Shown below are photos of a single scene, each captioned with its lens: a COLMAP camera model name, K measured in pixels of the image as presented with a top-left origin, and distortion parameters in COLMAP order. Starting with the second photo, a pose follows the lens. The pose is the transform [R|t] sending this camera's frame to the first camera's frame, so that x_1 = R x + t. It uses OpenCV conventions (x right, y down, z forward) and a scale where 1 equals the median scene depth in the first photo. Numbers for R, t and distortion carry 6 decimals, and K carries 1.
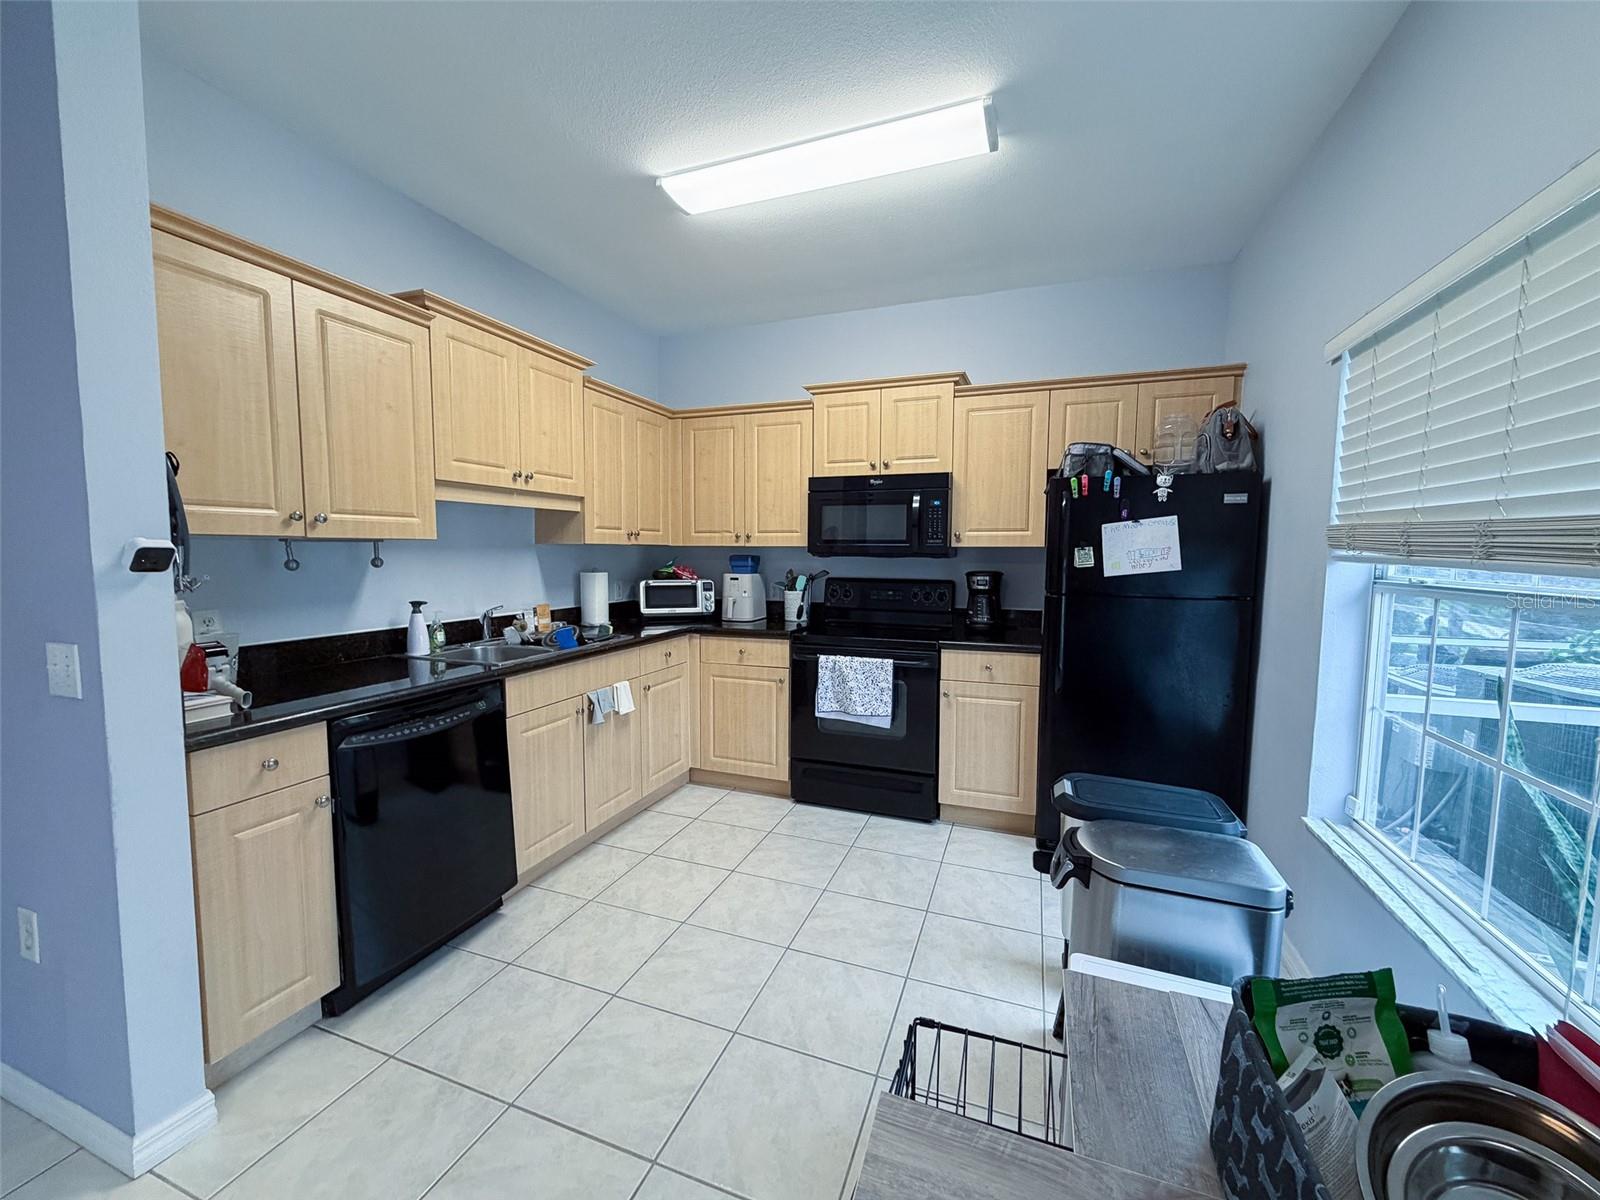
lens RADIAL K [[637.2, 0, 795.4], [0, 637.2, 599.9], [0, 0, 1]] dist [0.000253, -0.000119]
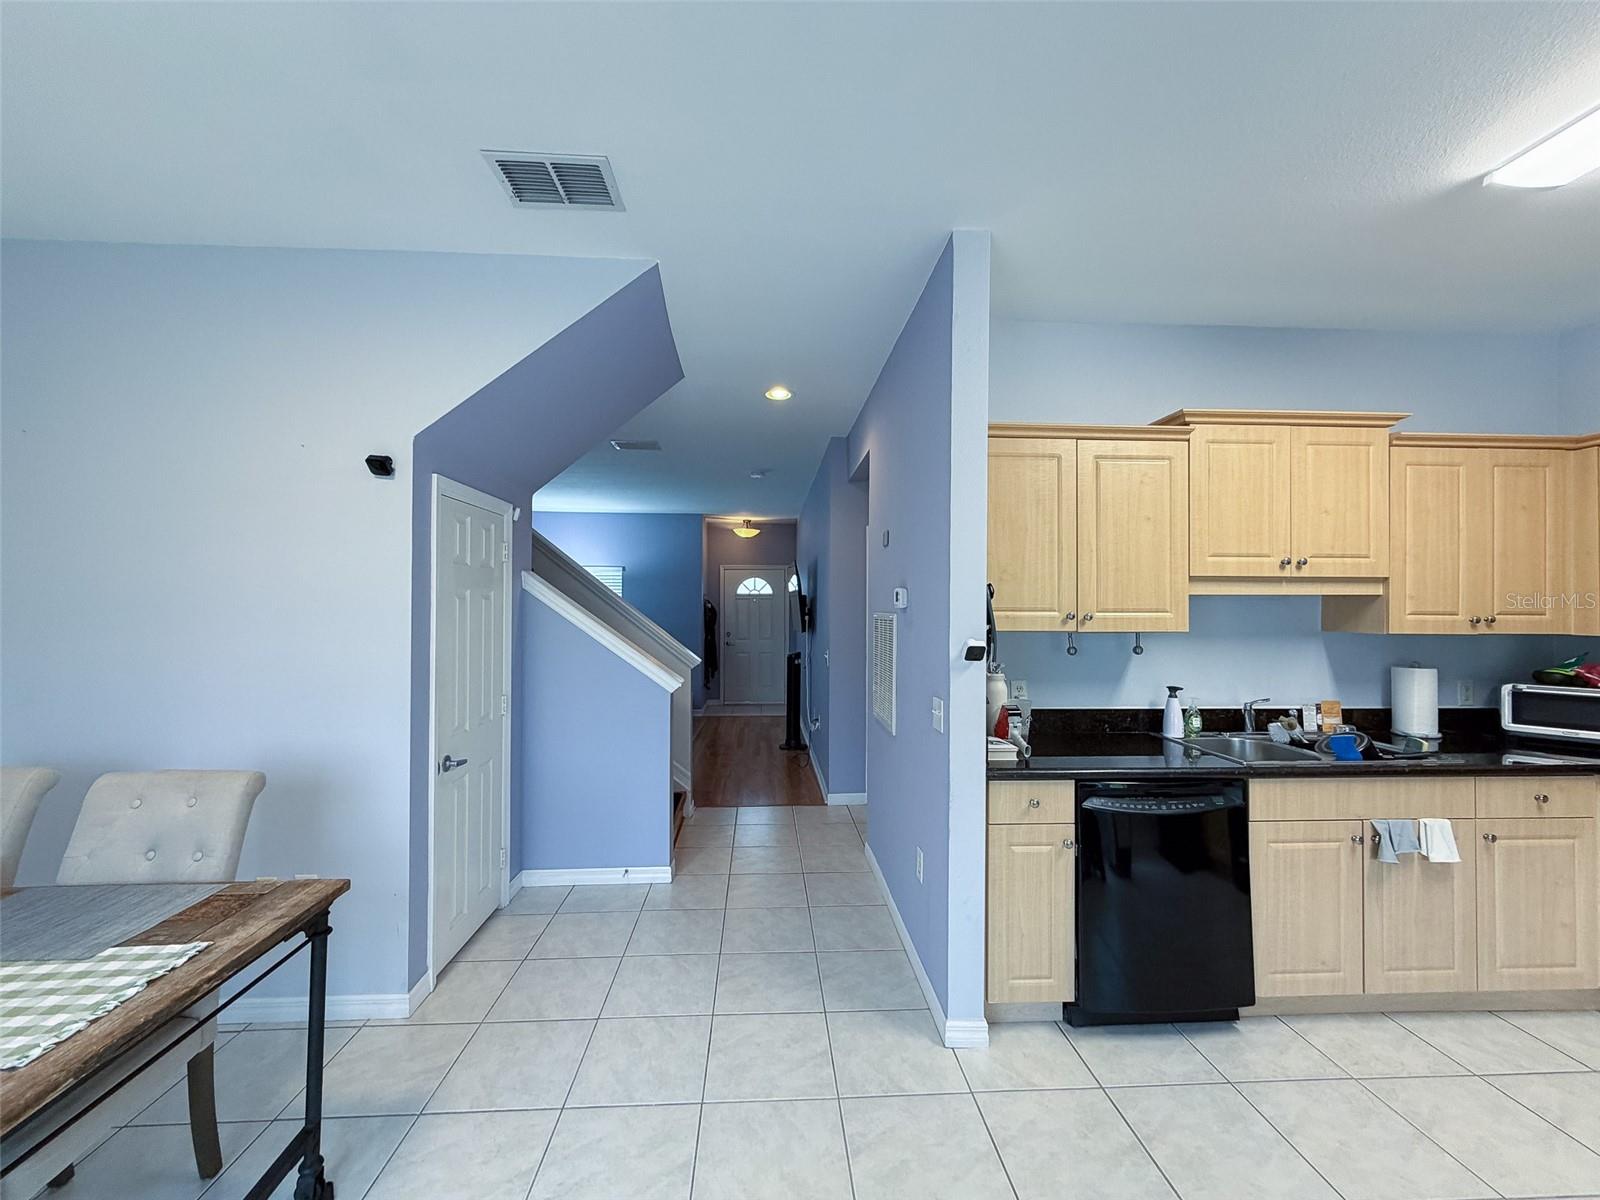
lens RADIAL K [[637.2, 0, 795.4], [0, 637.2, 599.9], [0, 0, 1]] dist [0.000253, -0.000119]
pose [[0.399639, -0.013823, -0.916568, 0.136796], [-0.073848, 0.996151, -0.047222, -0.043736], [0.913693, 0.086558, 0.397080, -0.028208]]
